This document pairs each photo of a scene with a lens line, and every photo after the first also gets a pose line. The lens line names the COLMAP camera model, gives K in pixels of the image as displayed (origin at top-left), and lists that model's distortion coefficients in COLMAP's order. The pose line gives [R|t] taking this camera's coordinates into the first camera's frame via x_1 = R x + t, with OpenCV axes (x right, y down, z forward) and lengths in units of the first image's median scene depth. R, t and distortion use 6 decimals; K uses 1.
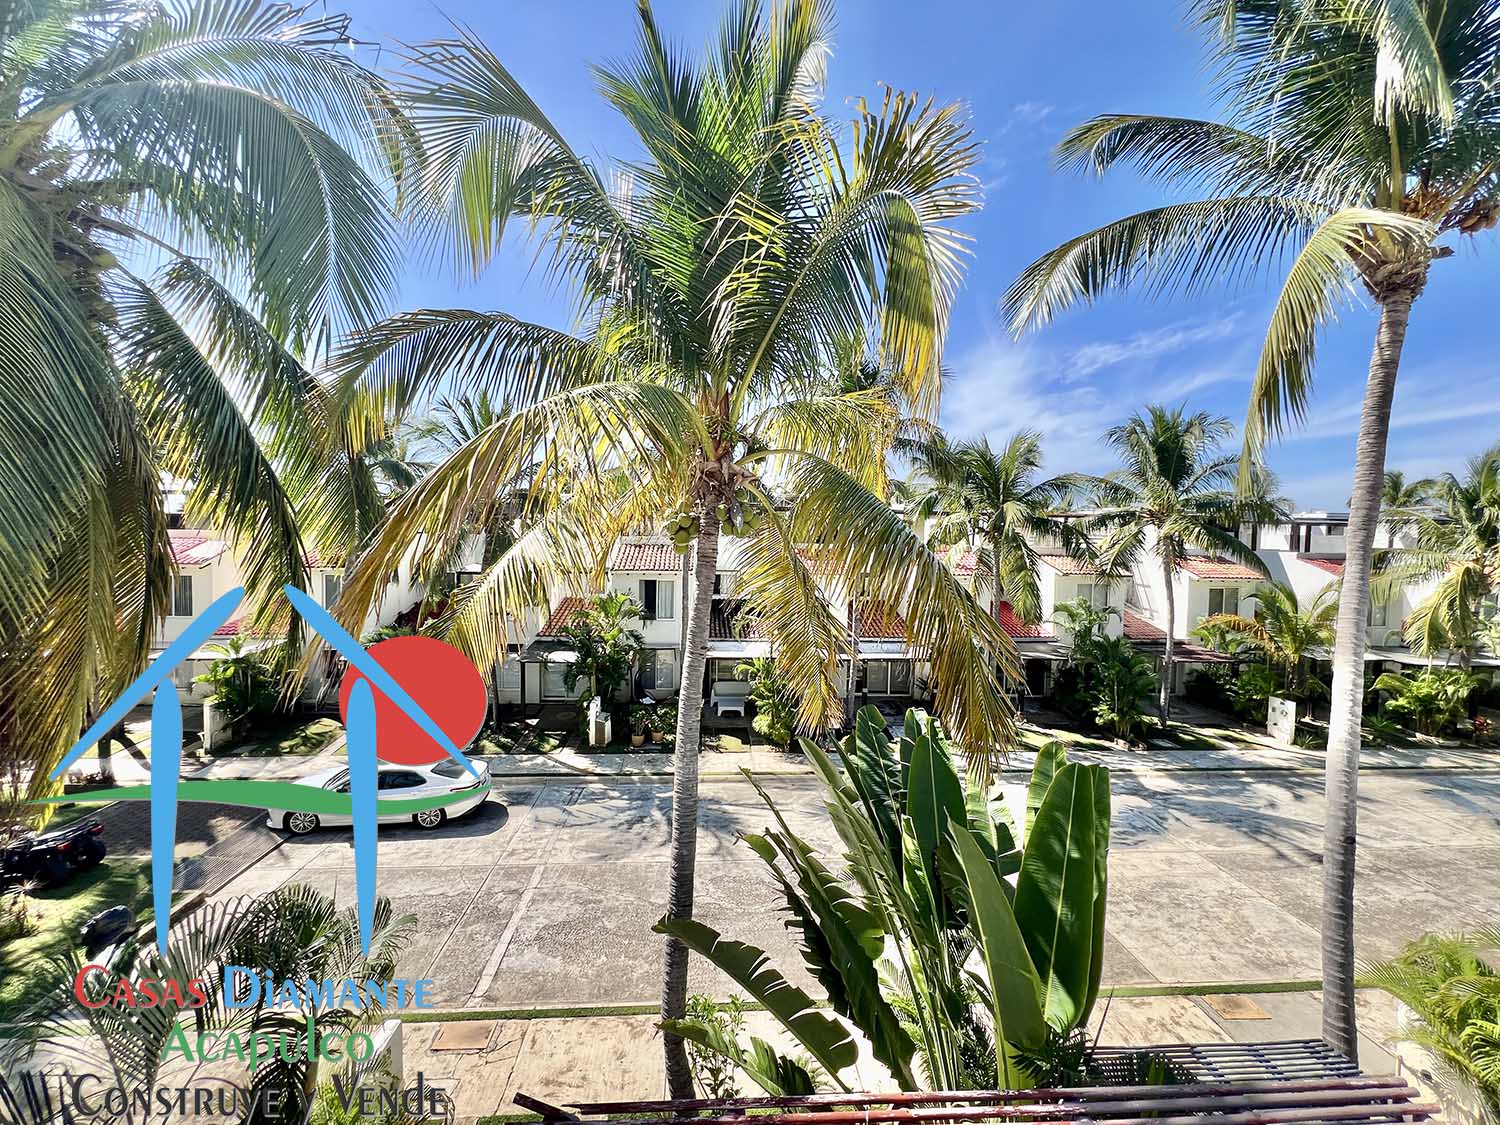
lens RADIAL K [[607.9, 0, 754.7], [0, 607.9, 539.2], [0, 0, 1]] dist [0.011856, -0.001206]
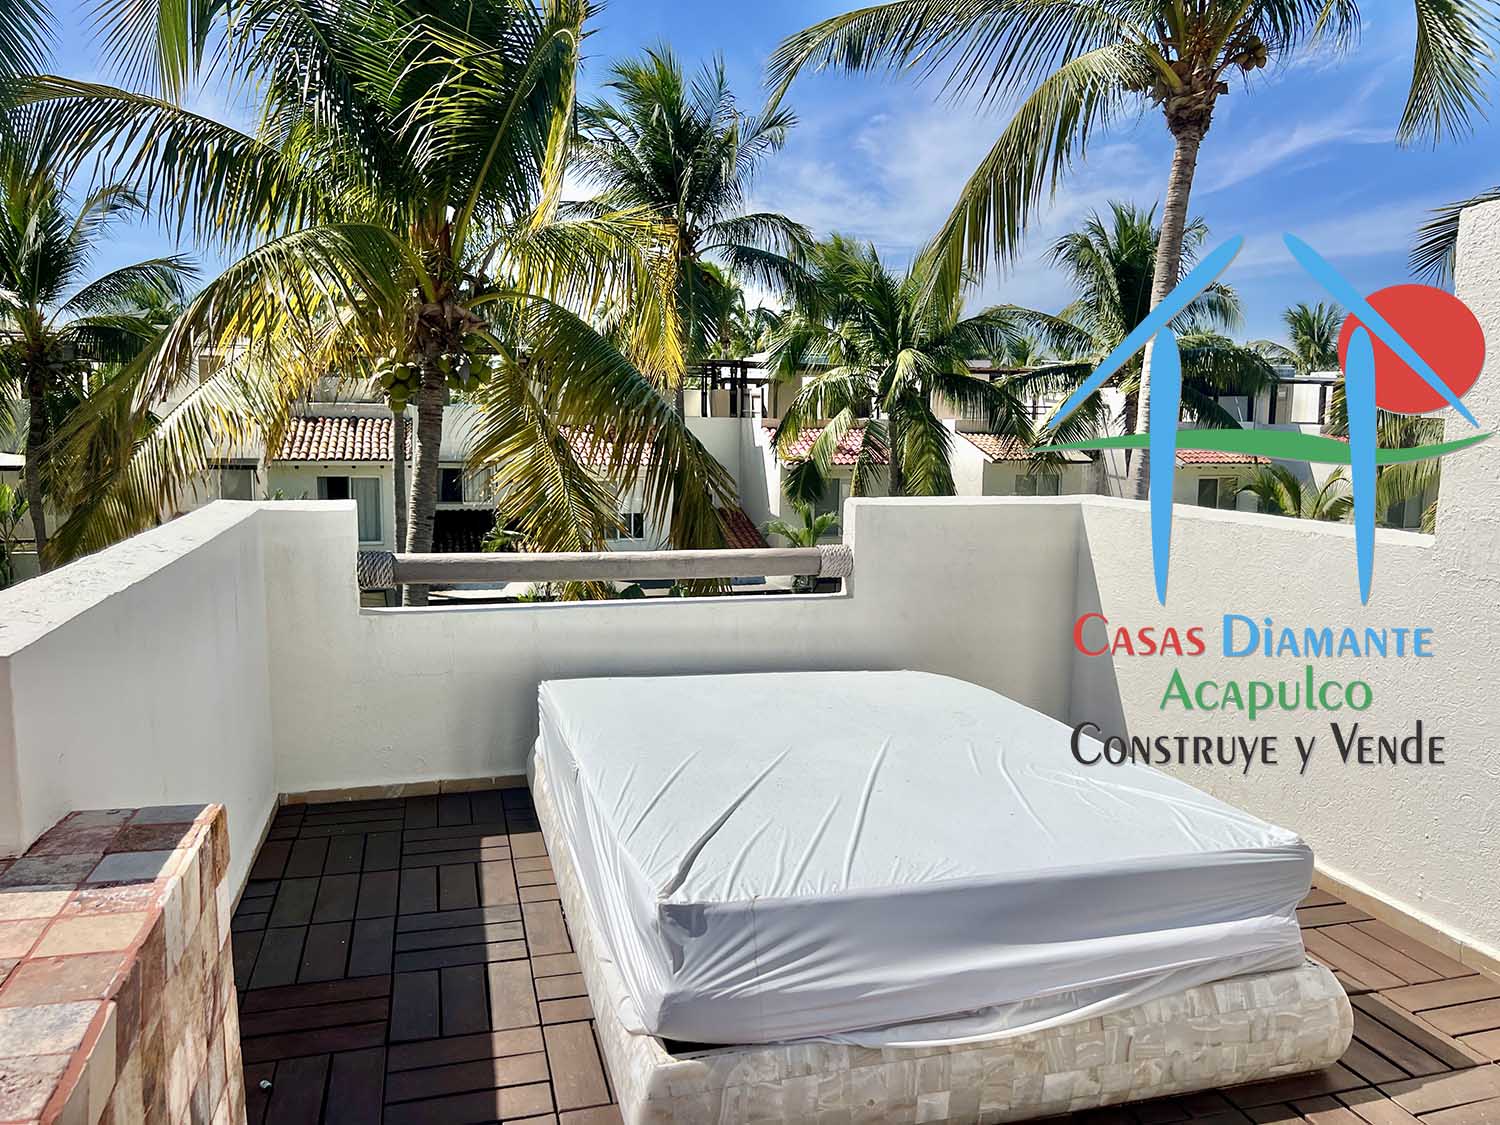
lens RADIAL K [[1133.9, 0, 759.9], [0, 1133.9, 552.2], [0, 0, 1]] dist [0.053625, -0.060068]
pose [[0.981020, -0.025361, 0.192244, 0.017302], [0.002029, 0.992699, 0.120603, 0.007565], [-0.193898, -0.117924, 0.973908, -0.186829]]
